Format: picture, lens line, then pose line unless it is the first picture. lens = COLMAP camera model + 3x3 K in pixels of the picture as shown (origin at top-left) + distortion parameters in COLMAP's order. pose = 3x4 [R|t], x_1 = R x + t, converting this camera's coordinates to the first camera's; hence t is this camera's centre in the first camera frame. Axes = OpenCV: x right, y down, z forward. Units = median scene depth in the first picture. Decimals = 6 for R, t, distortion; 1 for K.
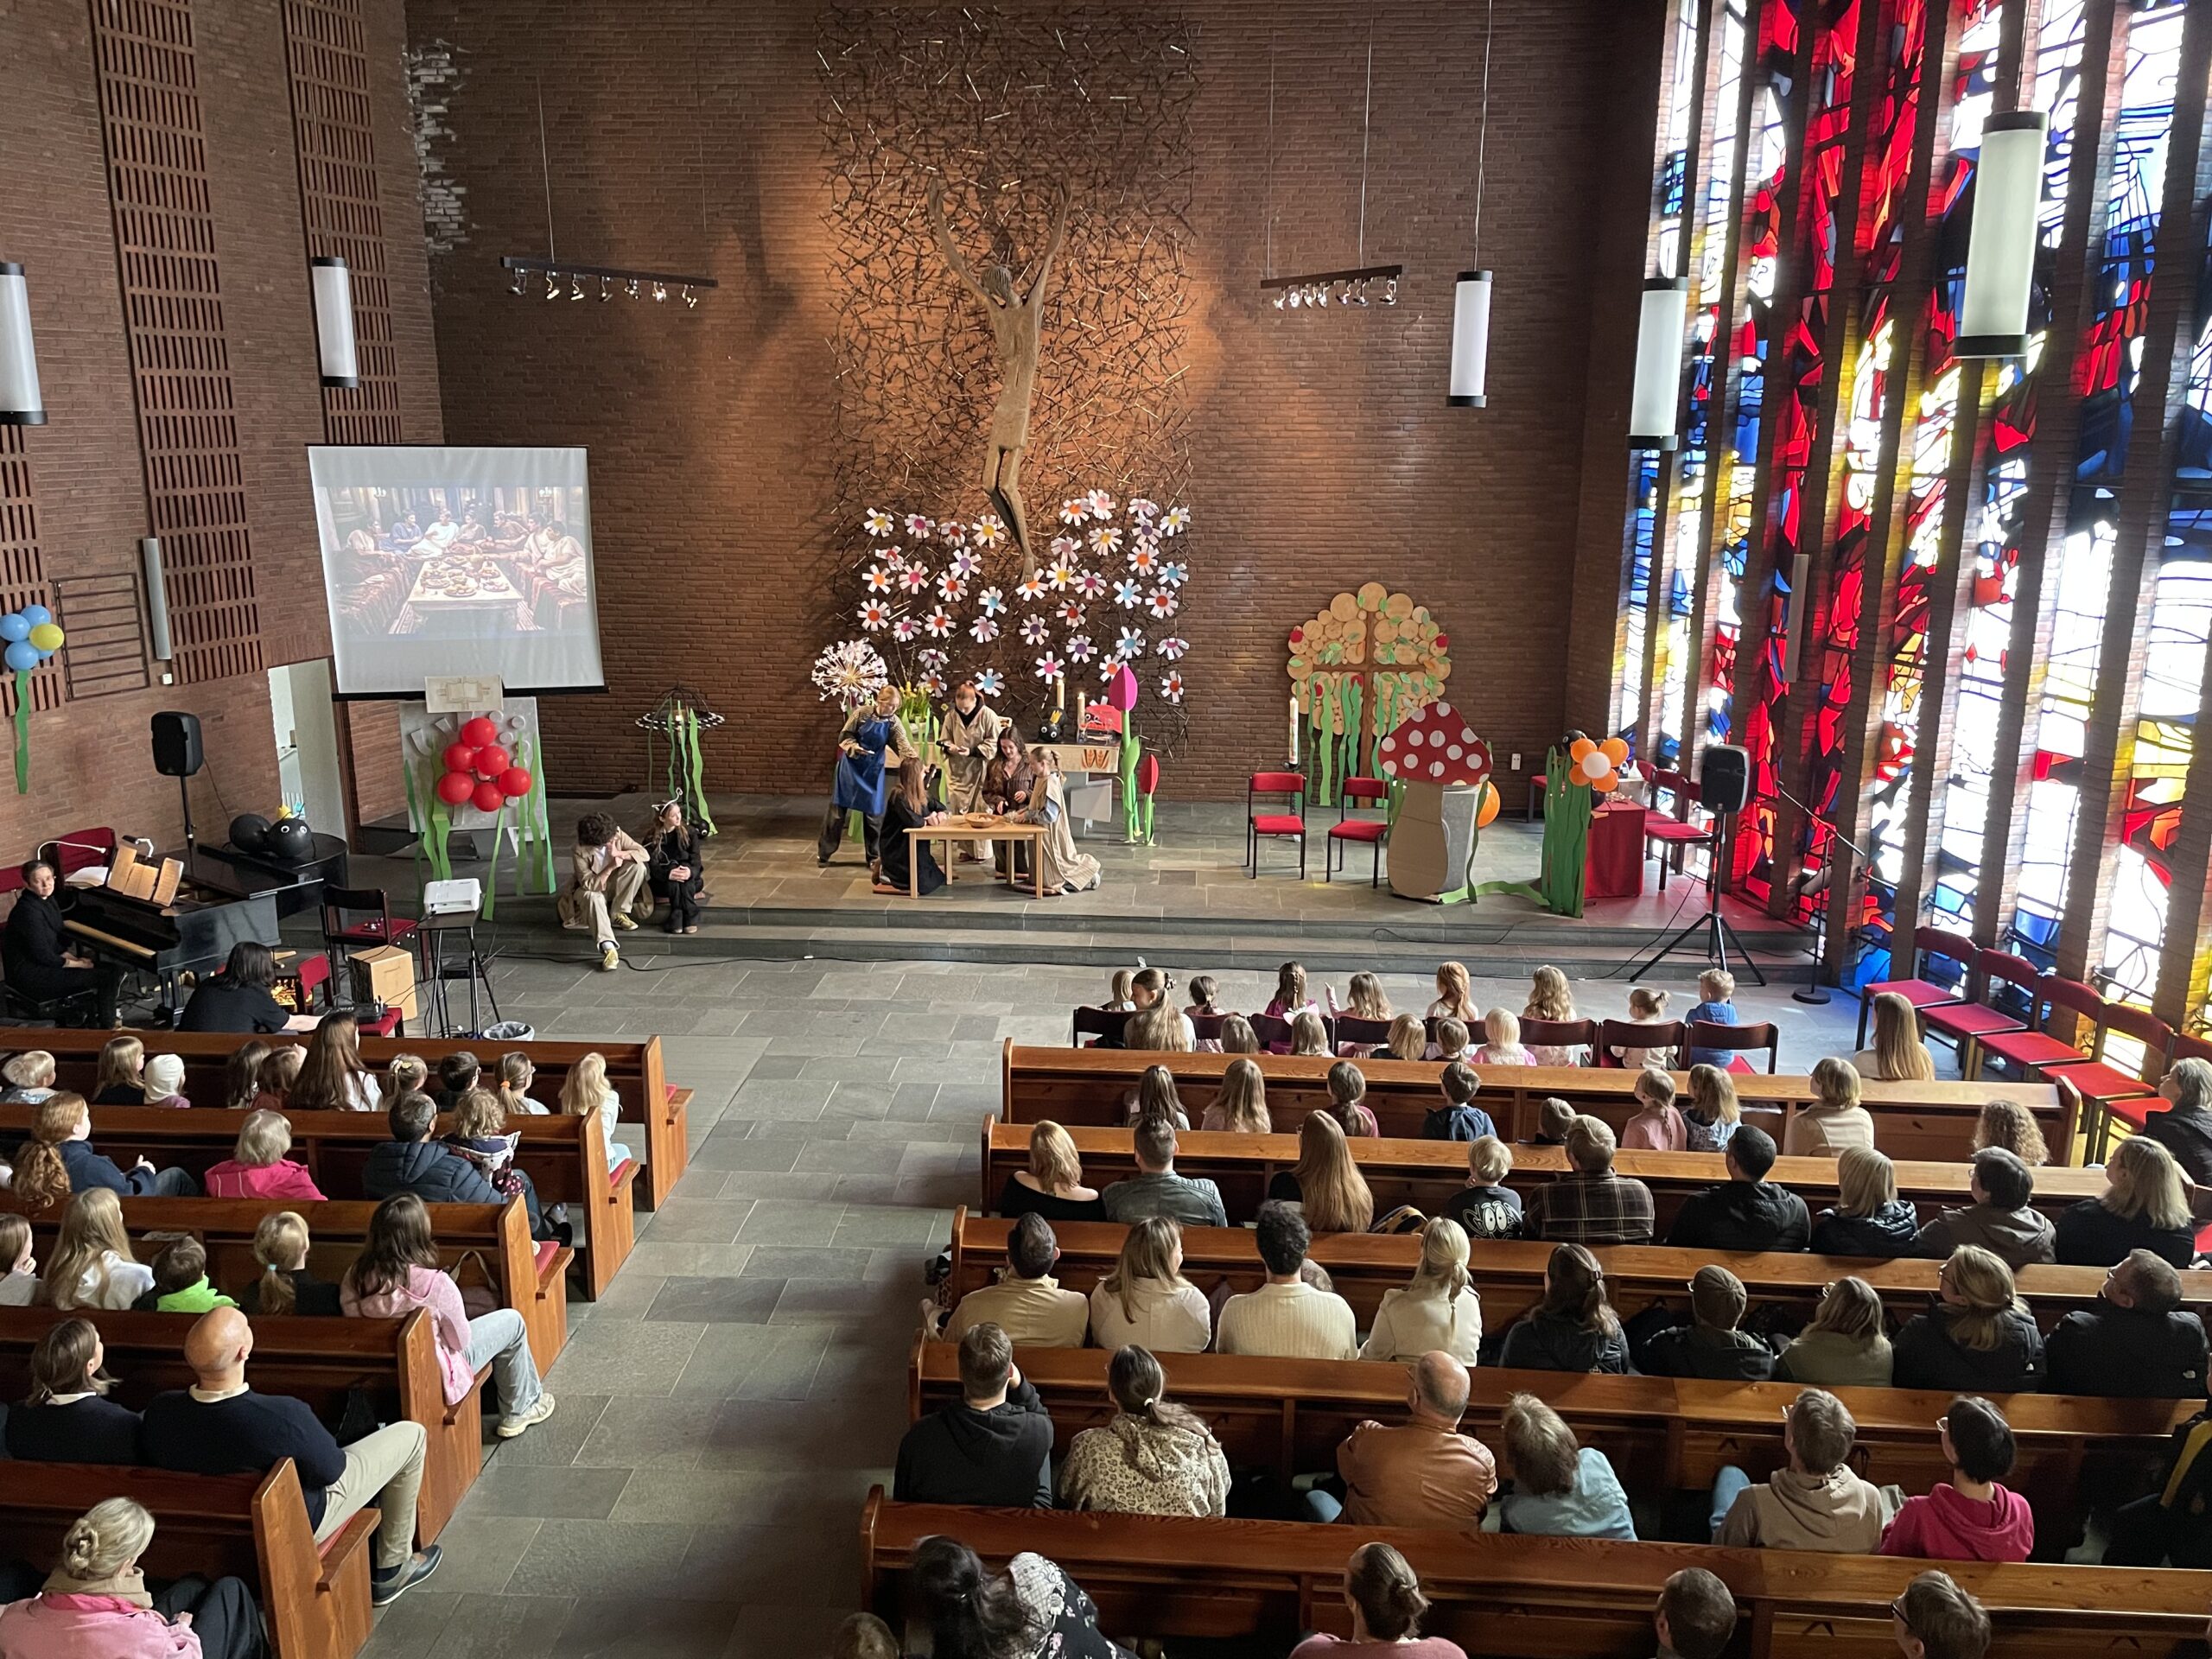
lens RADIAL K [[1660.4, 0, 1107.0], [0, 1660.4, 815.0], [0, 0, 1]] dist [0.085986, -0.111340]
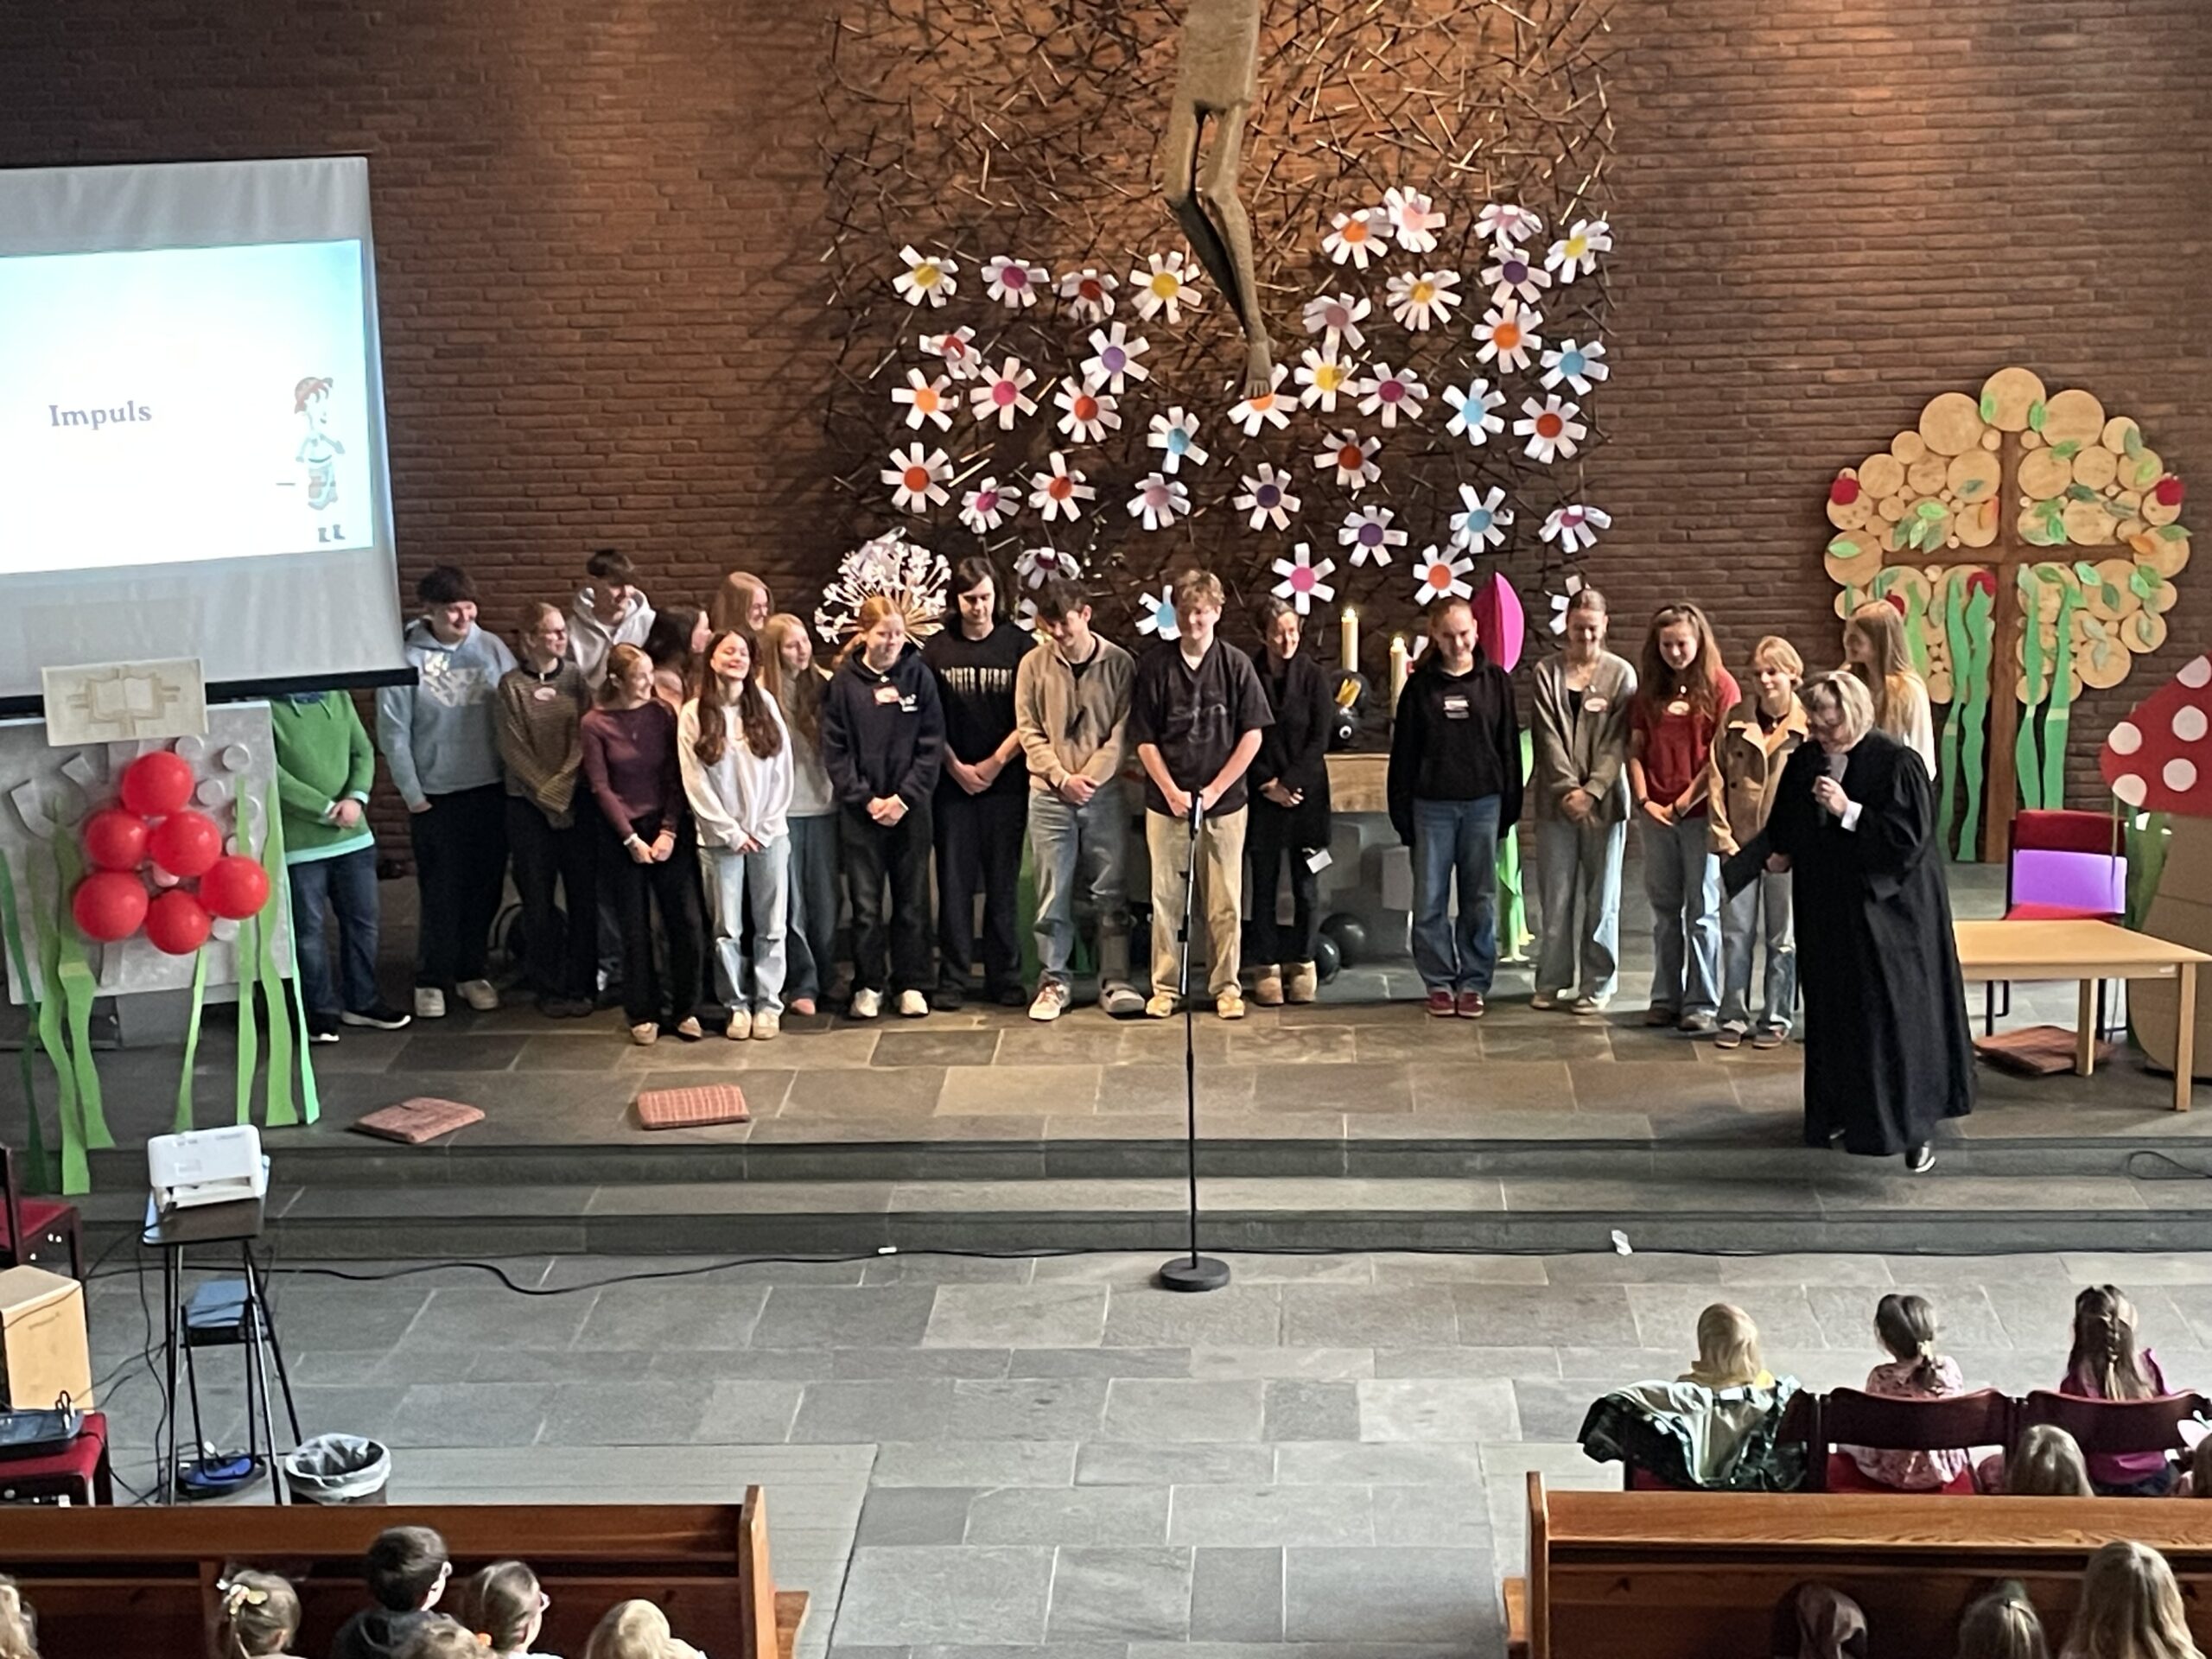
lens RADIAL K [[3590.3, 0, 1093.1], [0, 3590.3, 837.2], [0, 0, 1]] dist [0.089262, 0.000000]
pose [[0.999342, -0.032108, -0.016861, -0.078901], [0.032155, 0.999480, 0.002525, -0.022324], [0.016771, -0.003066, 0.999855, 0.010405]]
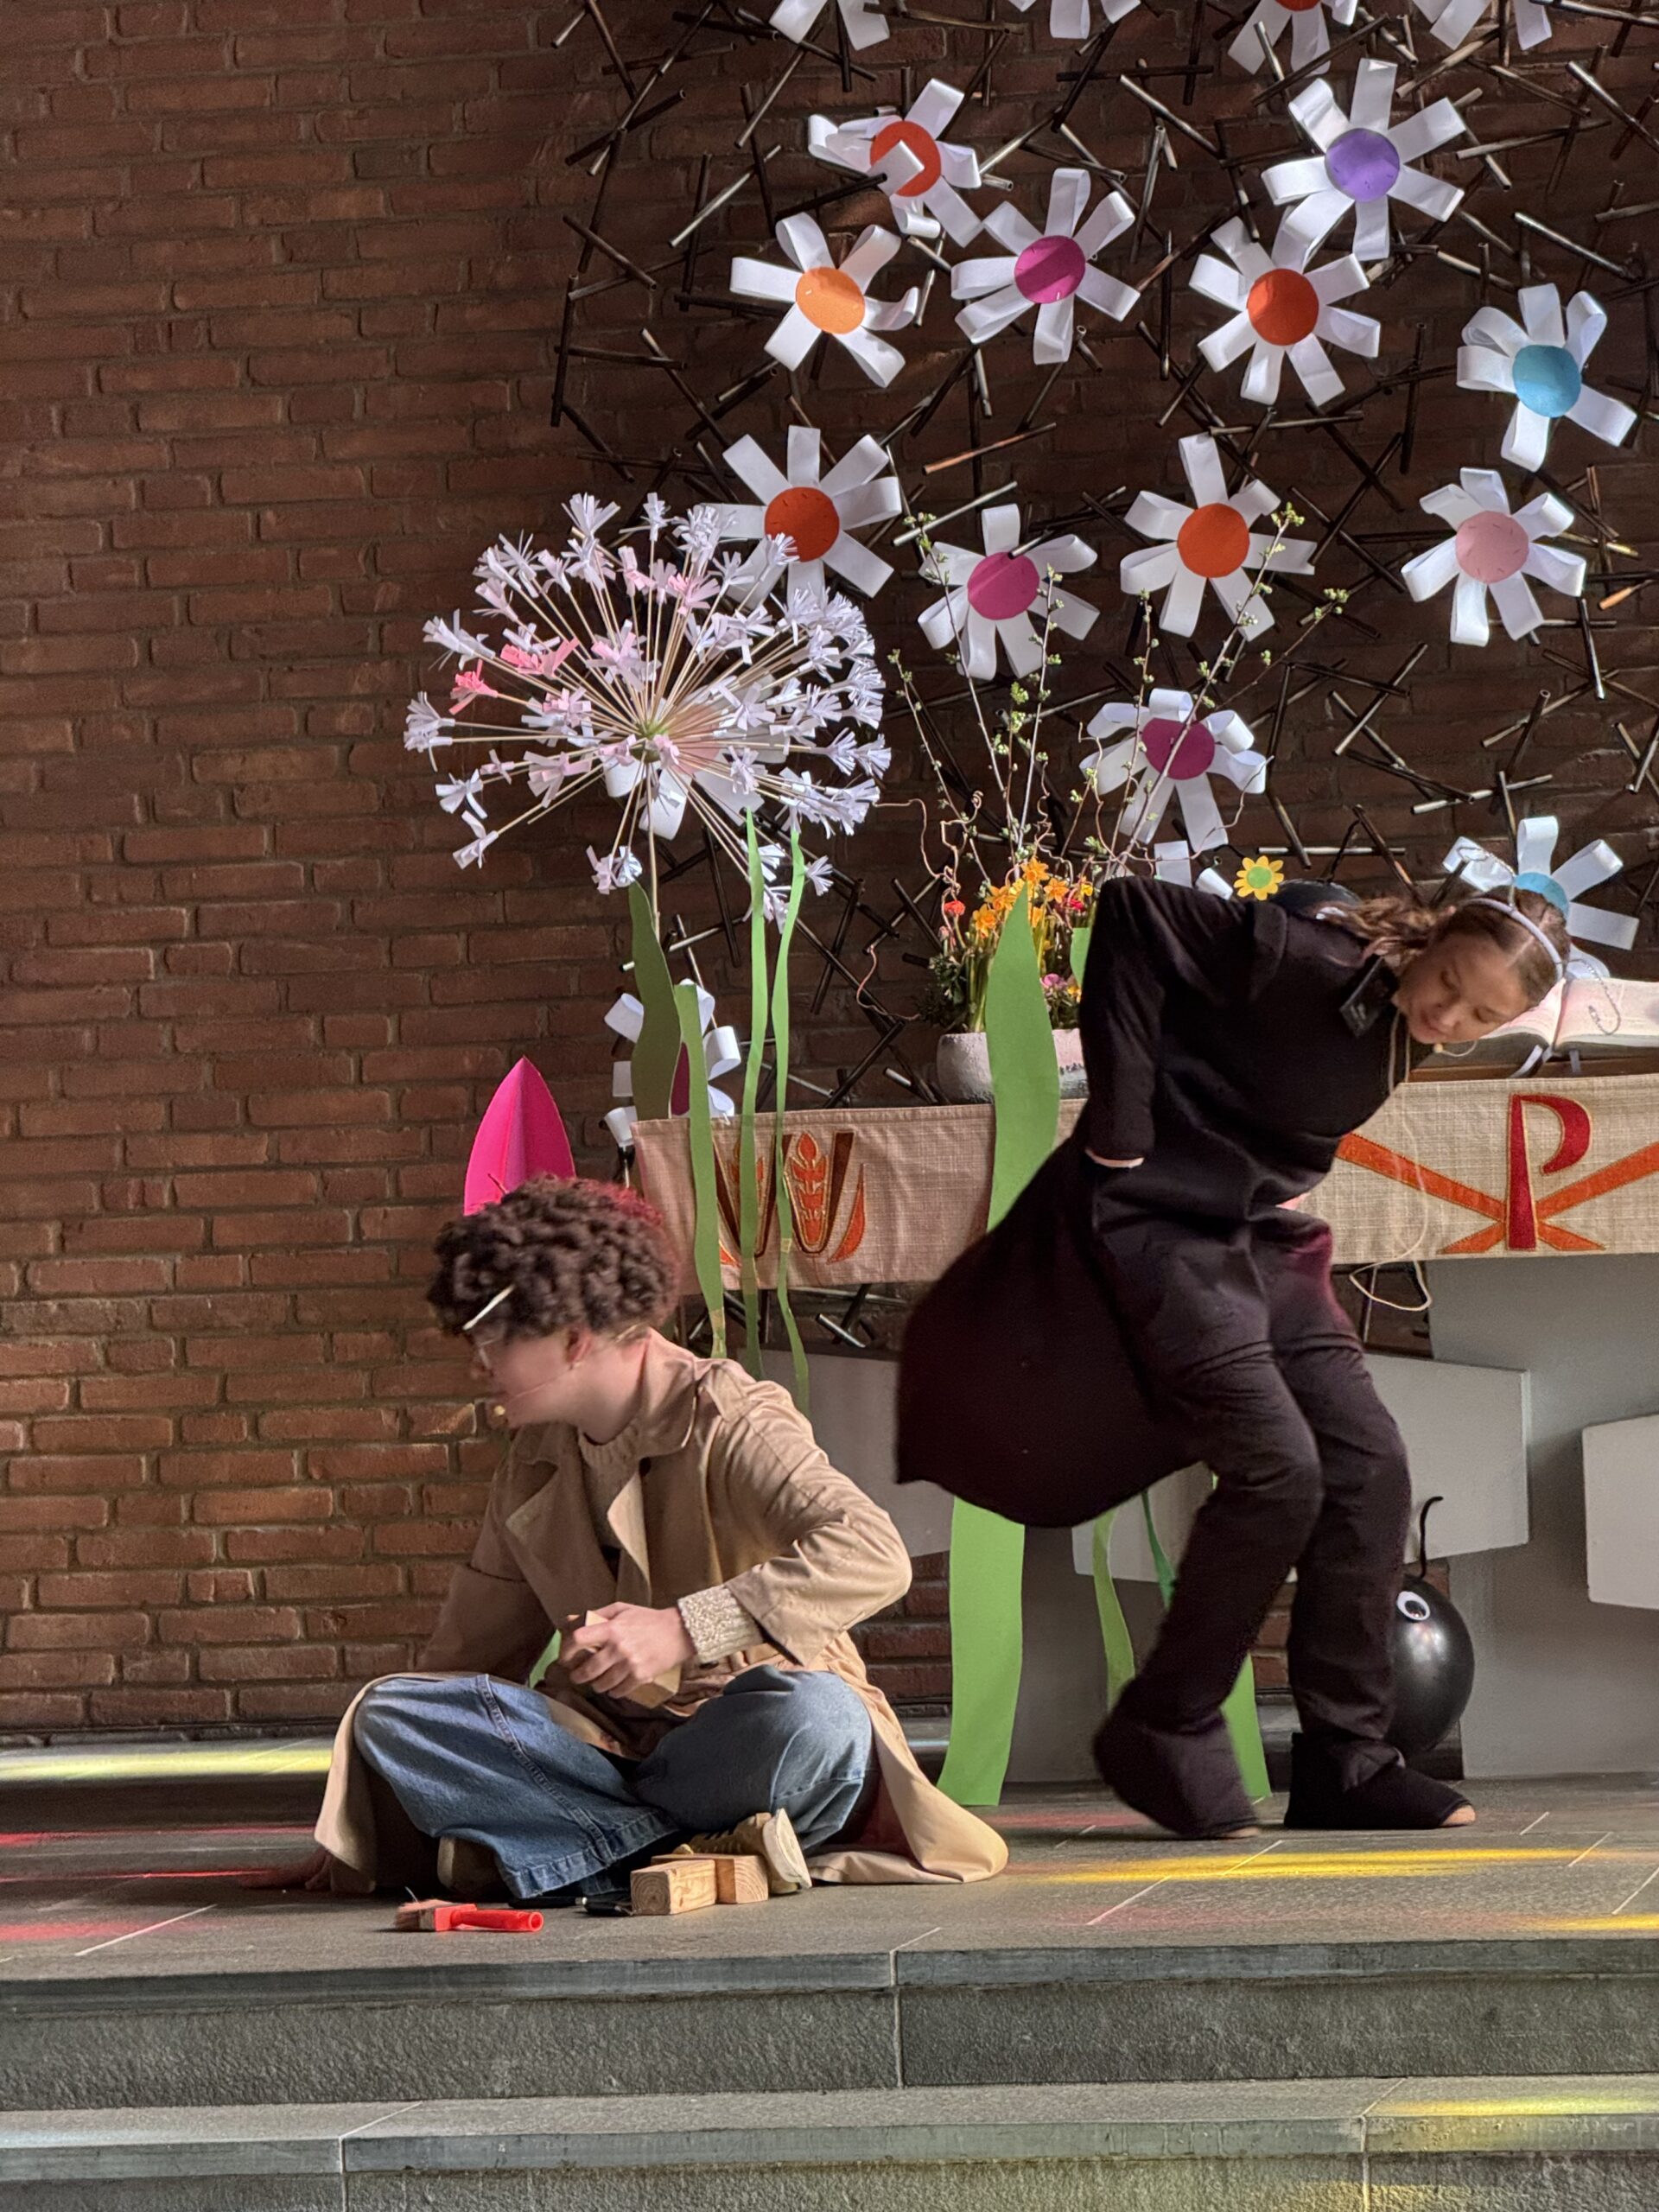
lens RADIAL K [[7696.0, 0, 829.0], [0, 7696.0, 1107.6], [0, 0, 1]] dist [0.149249, 0.000000]
pose [[0.989470, -0.048576, -0.136344, -0.039633], [0.013023, 0.968059, -0.250384, 0.121416], [0.144152, 0.245972, 0.958498, 0.307659]]
